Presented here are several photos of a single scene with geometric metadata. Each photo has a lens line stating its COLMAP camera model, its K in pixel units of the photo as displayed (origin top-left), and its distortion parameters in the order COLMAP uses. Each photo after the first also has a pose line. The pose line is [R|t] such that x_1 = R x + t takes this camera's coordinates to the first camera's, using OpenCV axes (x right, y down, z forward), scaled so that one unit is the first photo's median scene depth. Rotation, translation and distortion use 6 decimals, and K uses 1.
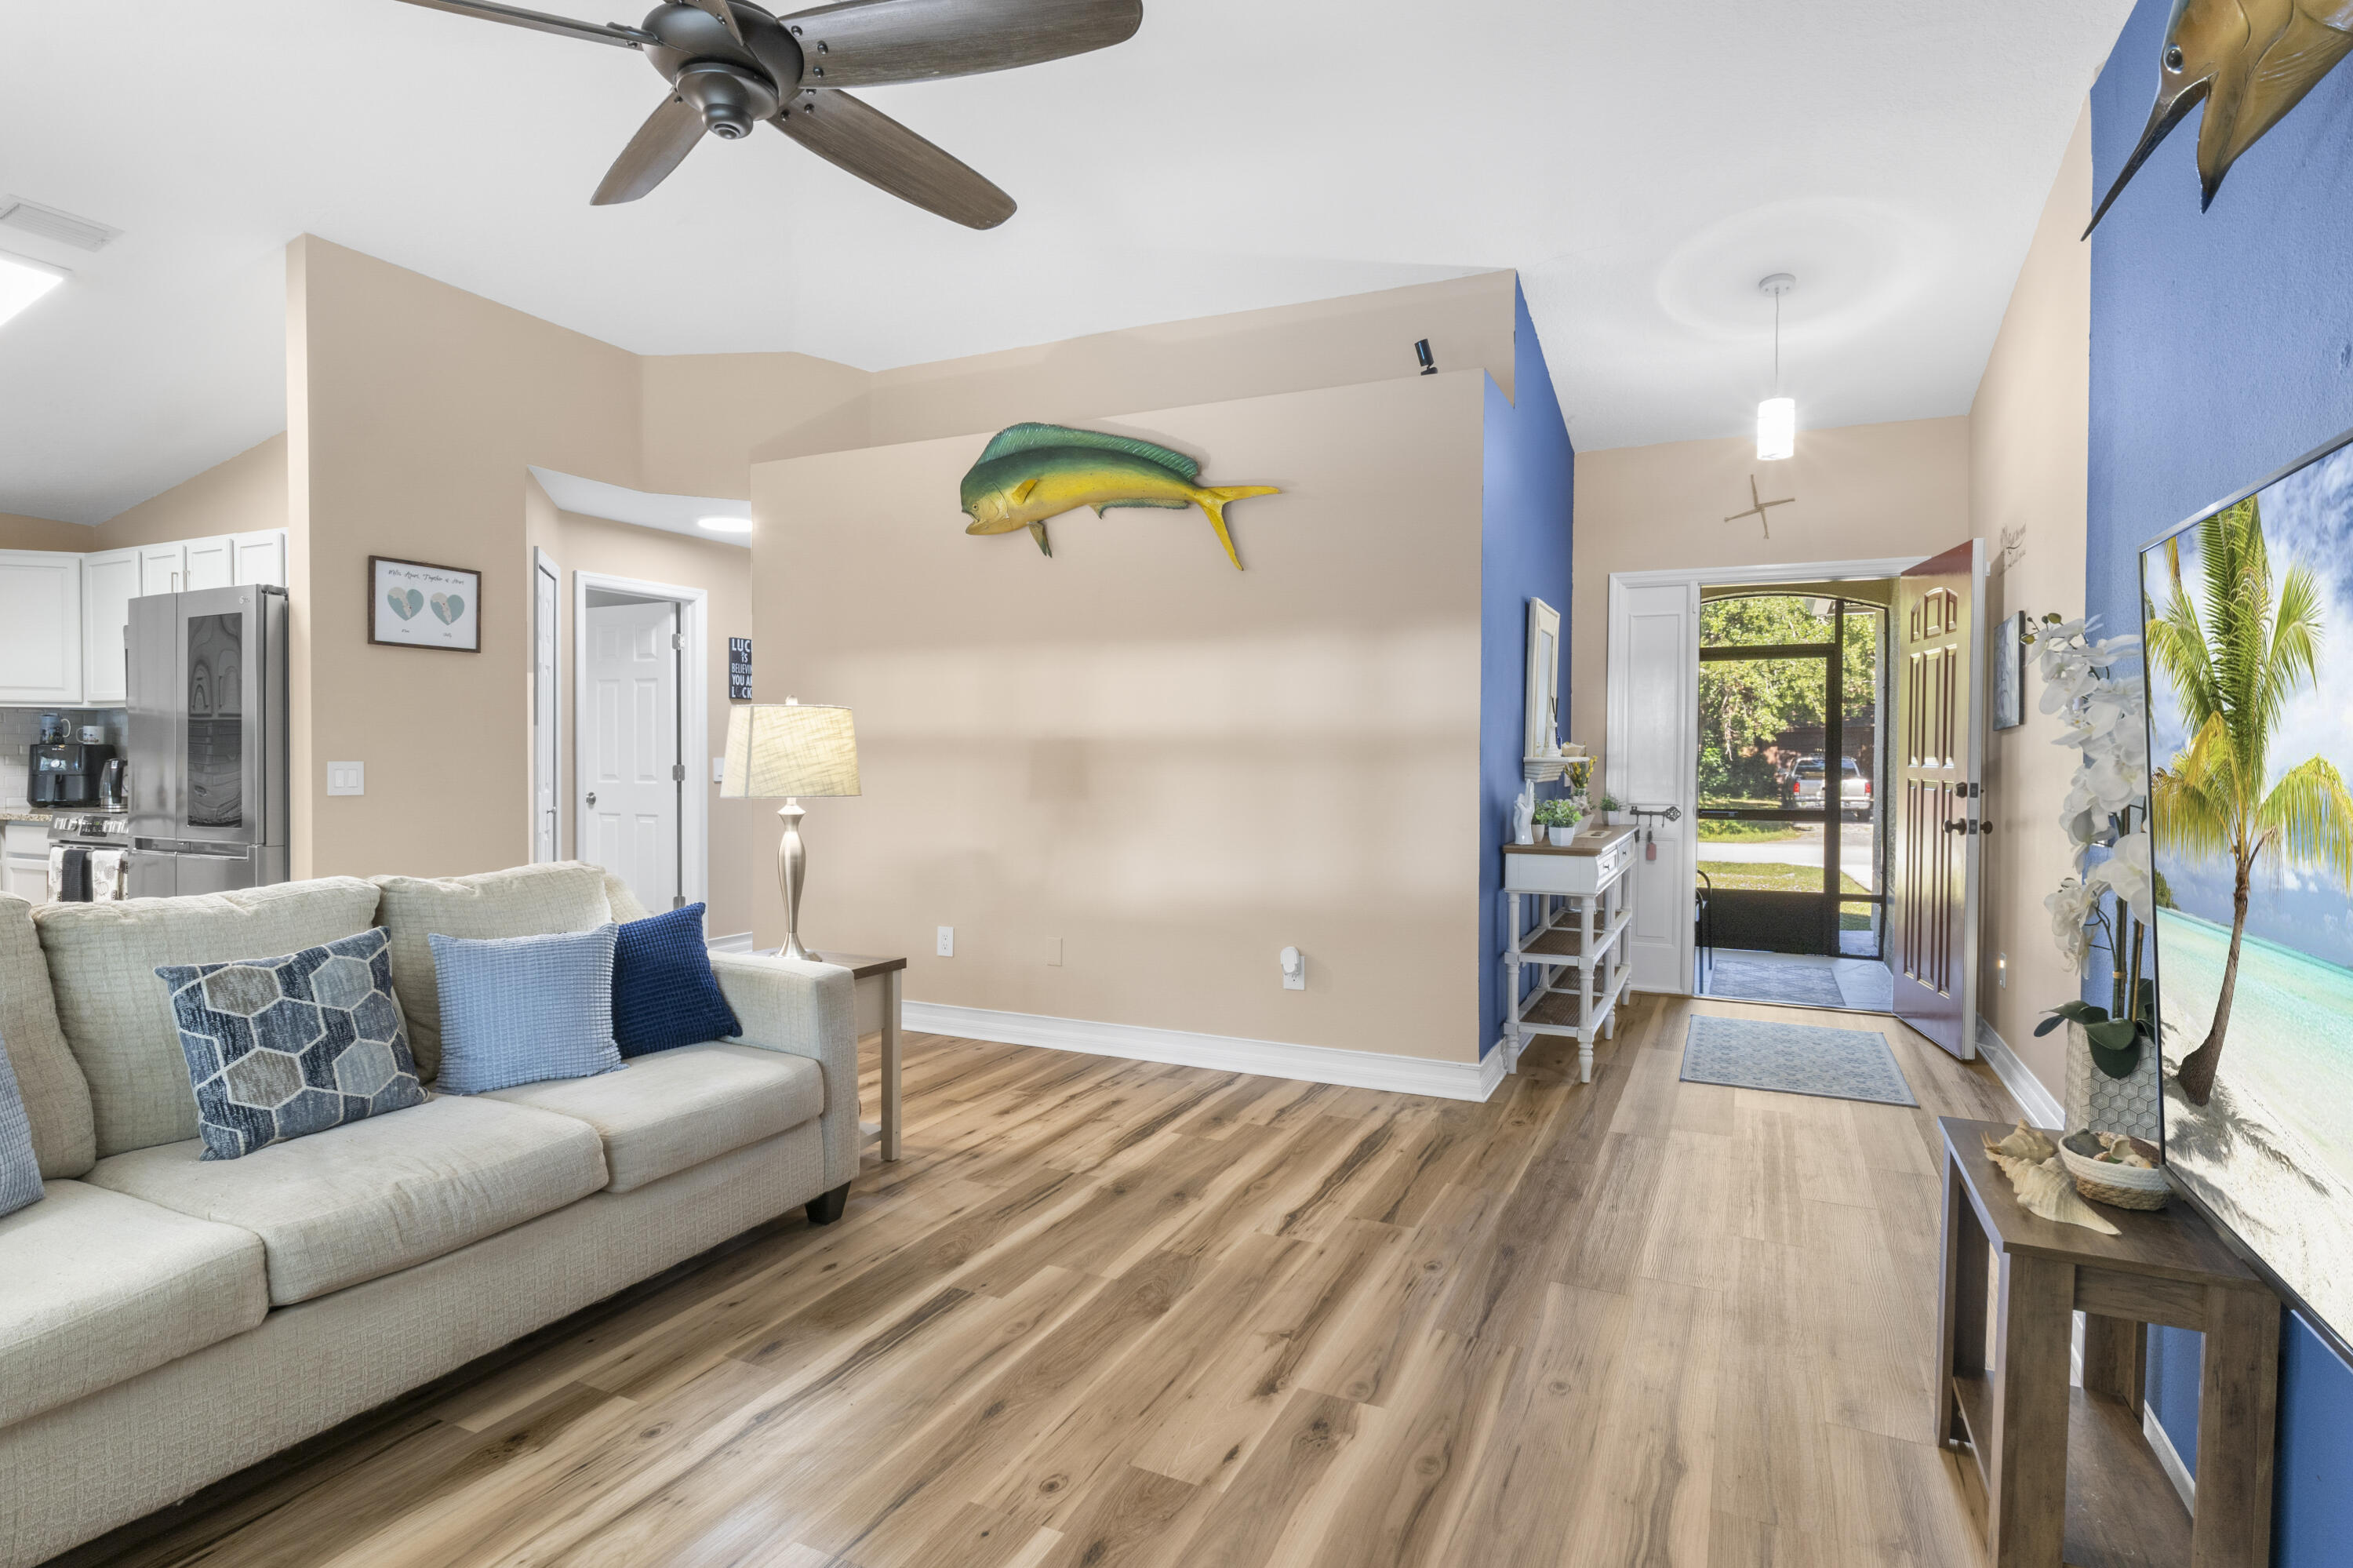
lens RADIAL K [[1196.2, 0, 1201.3], [0, 1196.2, 803.8], [0, 0, 1]] dist [-0.007598, 0.001933]
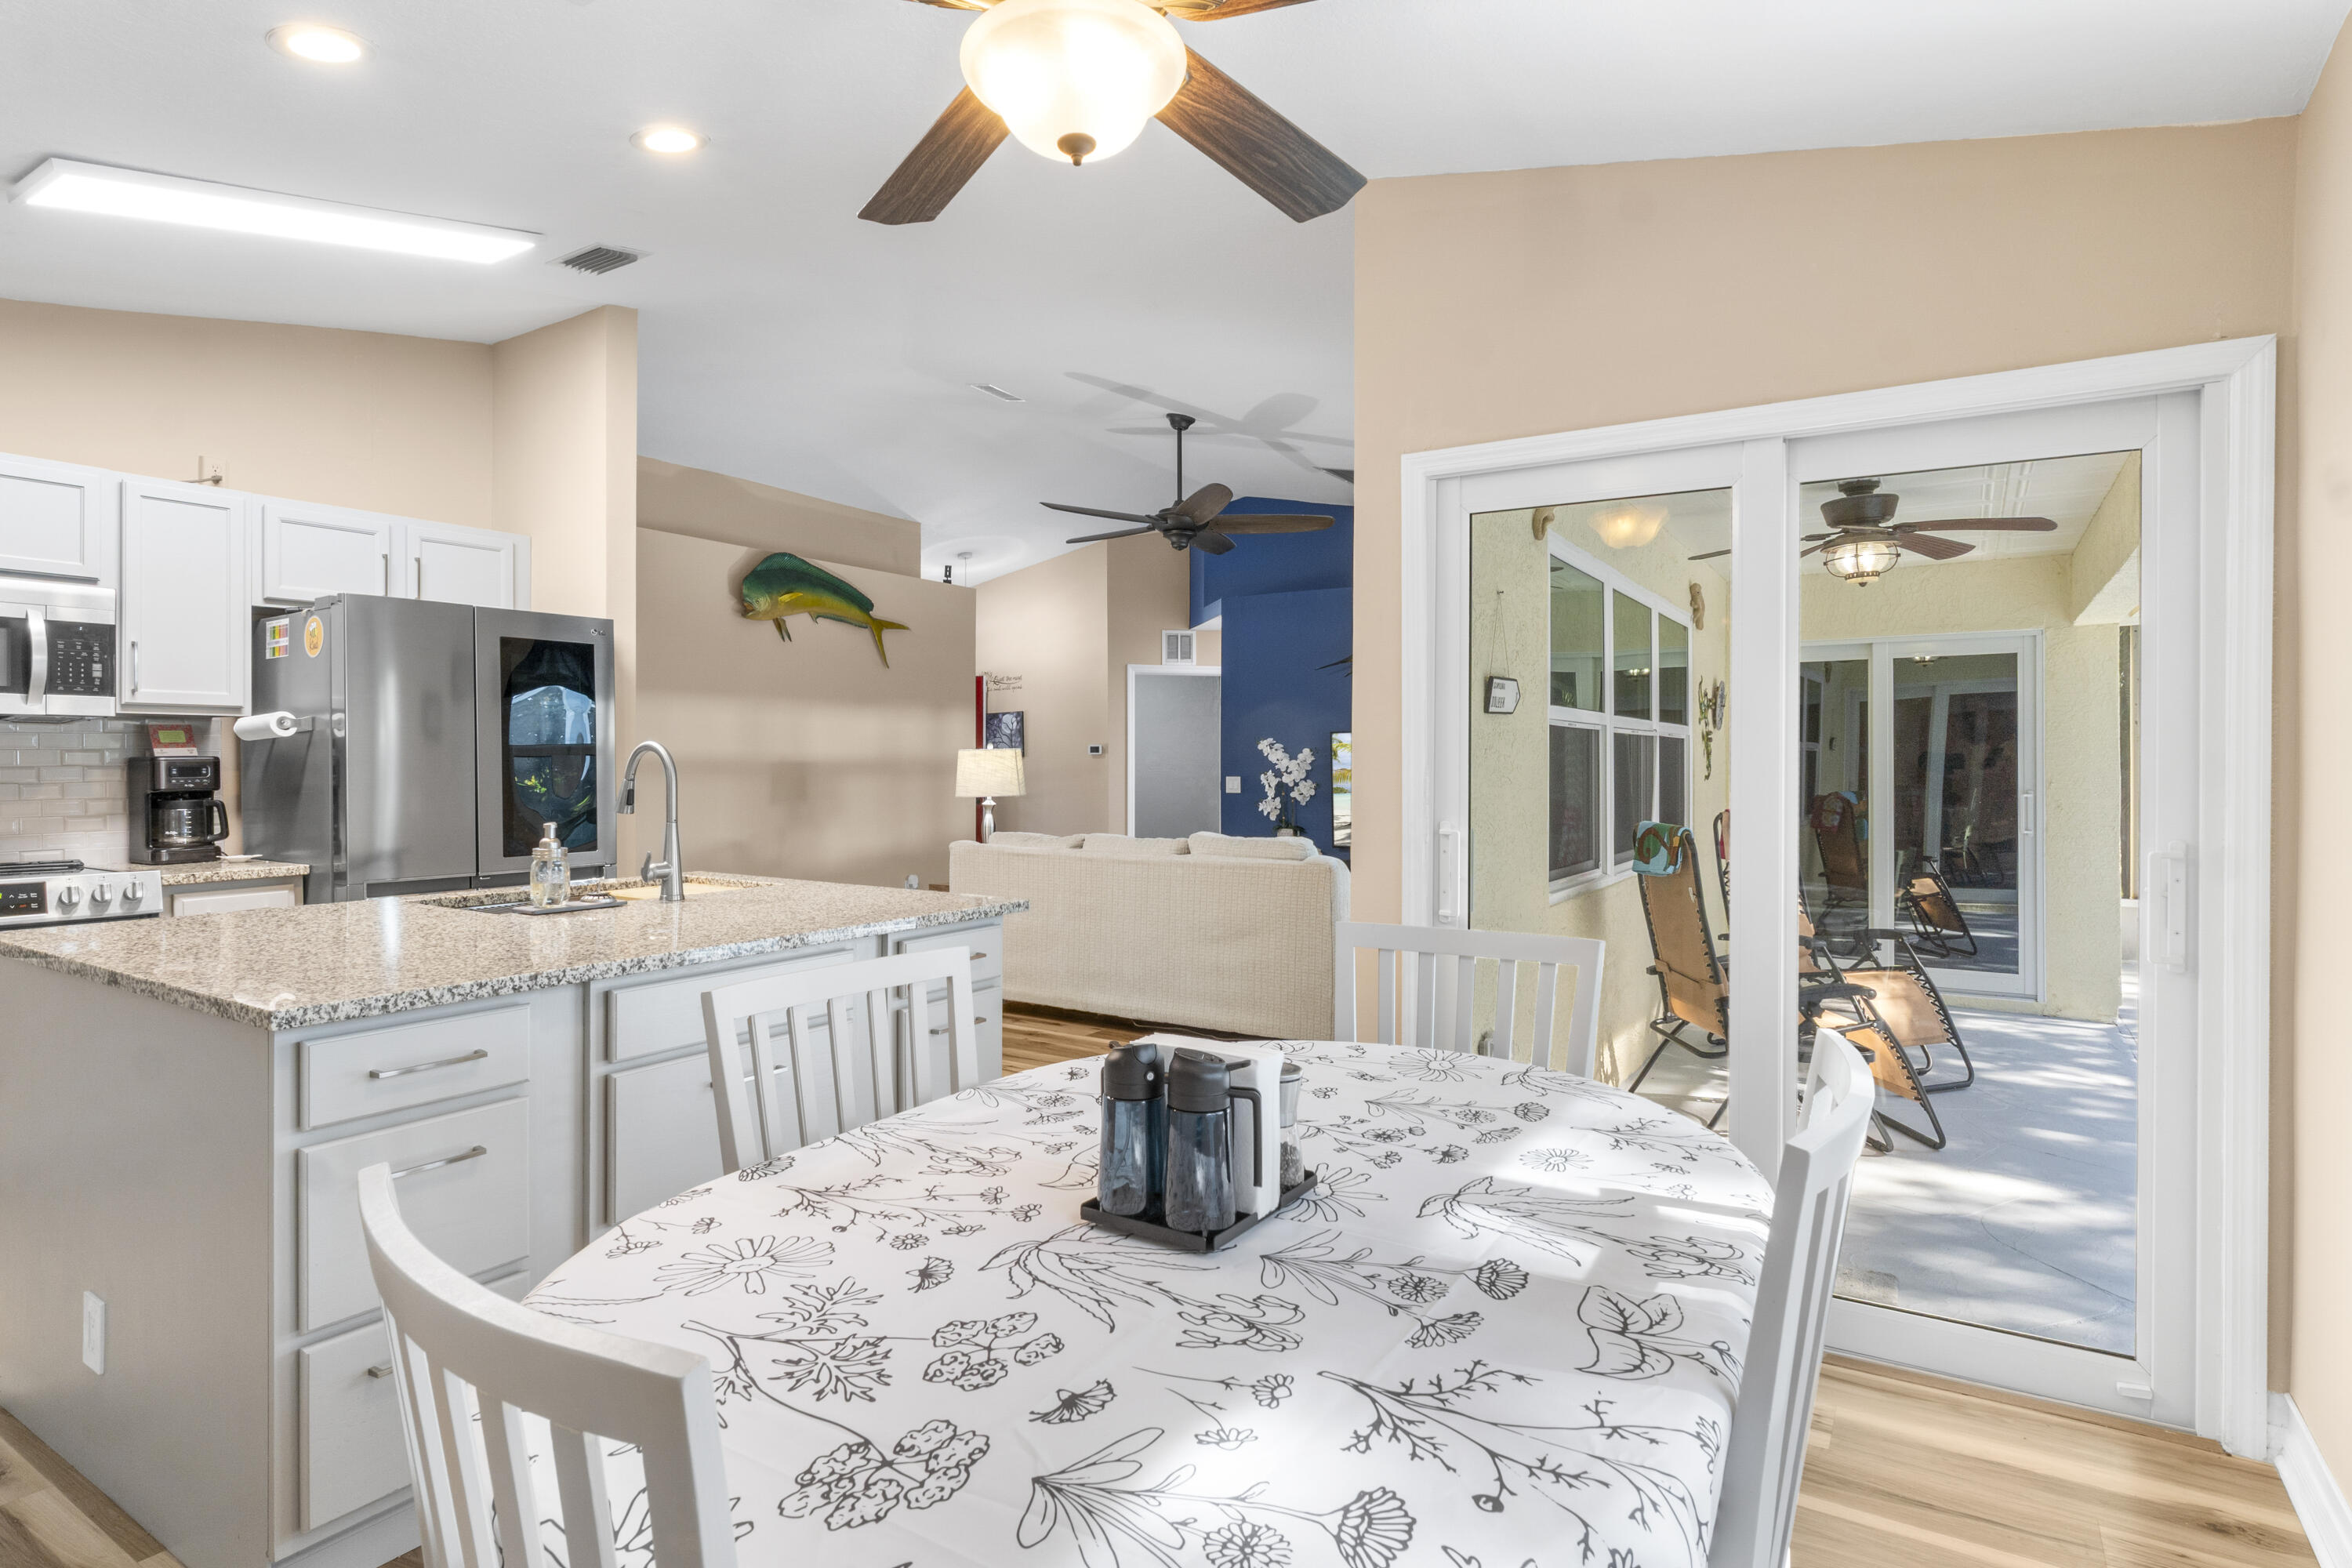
lens RADIAL K [[1195.6, 0, 1175.7], [0, 1195.6, 762.7], [0, 0, 1]] dist [-0.007598, 0.001933]
pose [[0.131273, -0.001465, 0.991345, -2.041343], [0.044990, 0.998977, -0.004481, -0.031543], [-0.990325, 0.045189, 0.131204, 0.422573]]
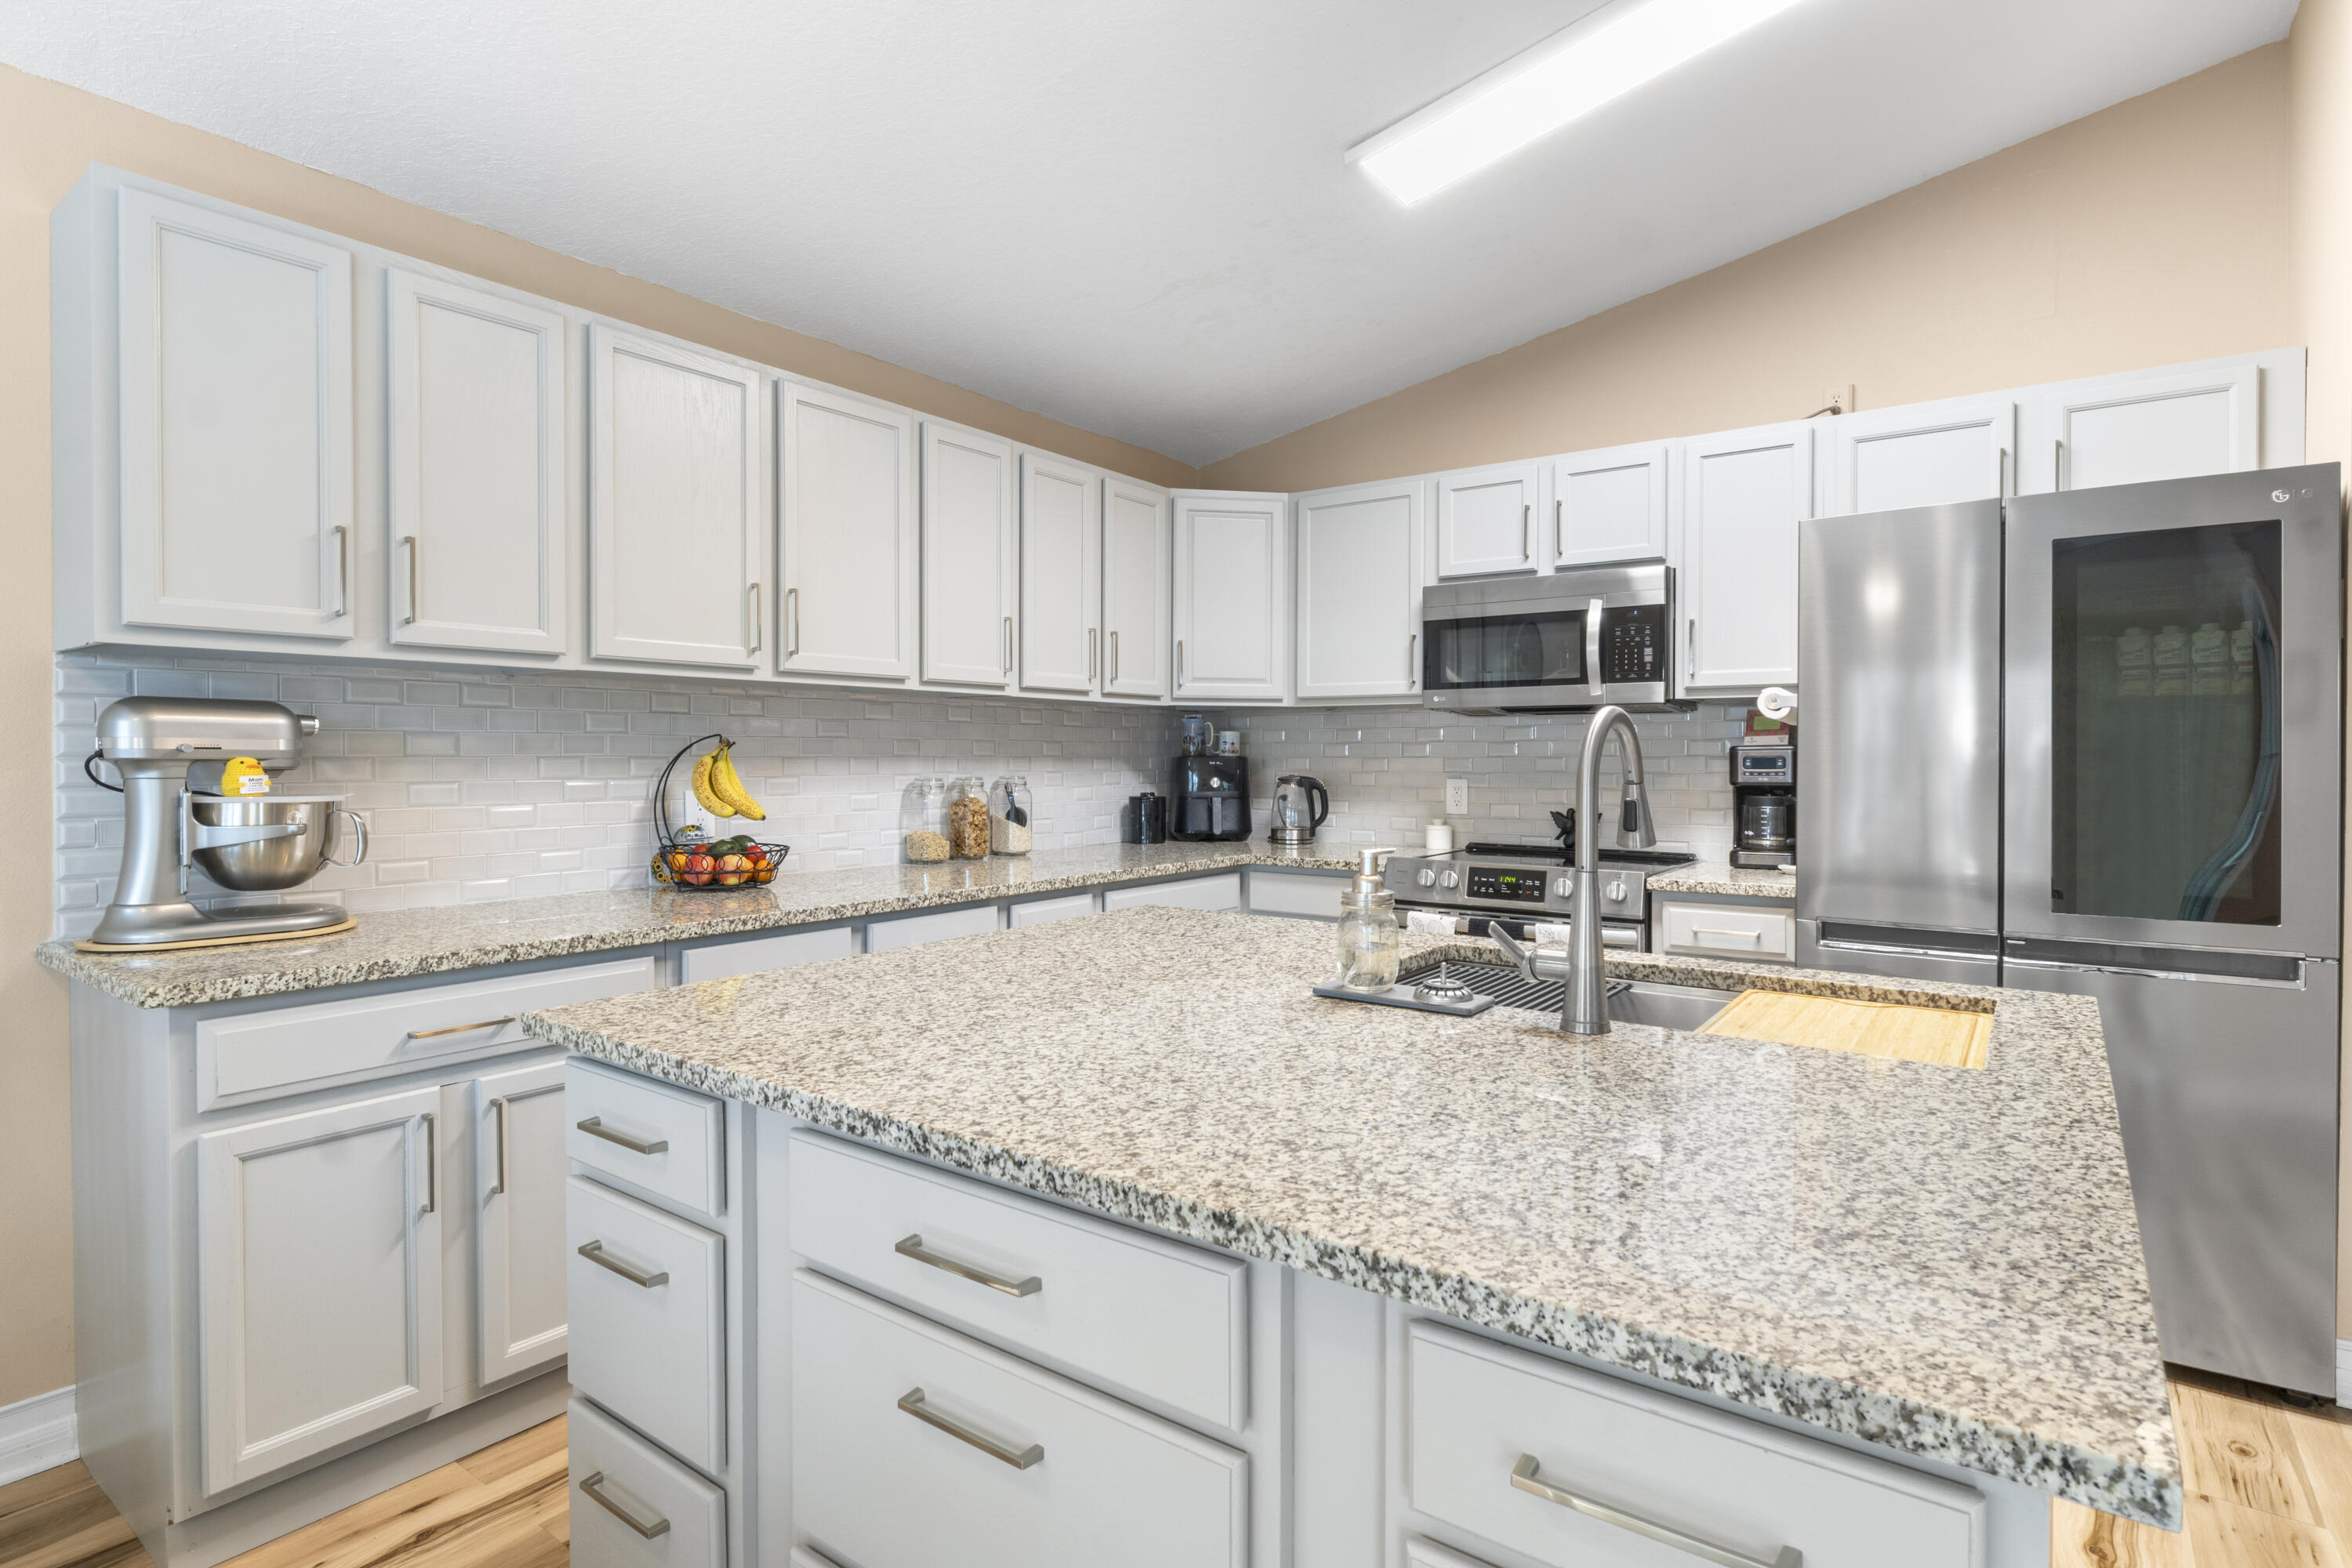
lens RADIAL K [[1195.6, 0, 1172.1], [0, 1195.6, 774.6], [0, 0, 1]] dist [-0.007598, 0.001933]
pose [[0.979285, 0.004215, -0.202442, -1.362488], [-0.009176, 0.999680, -0.023575, -0.033540], [0.202278, 0.024944, 0.979010, 0.445335]]
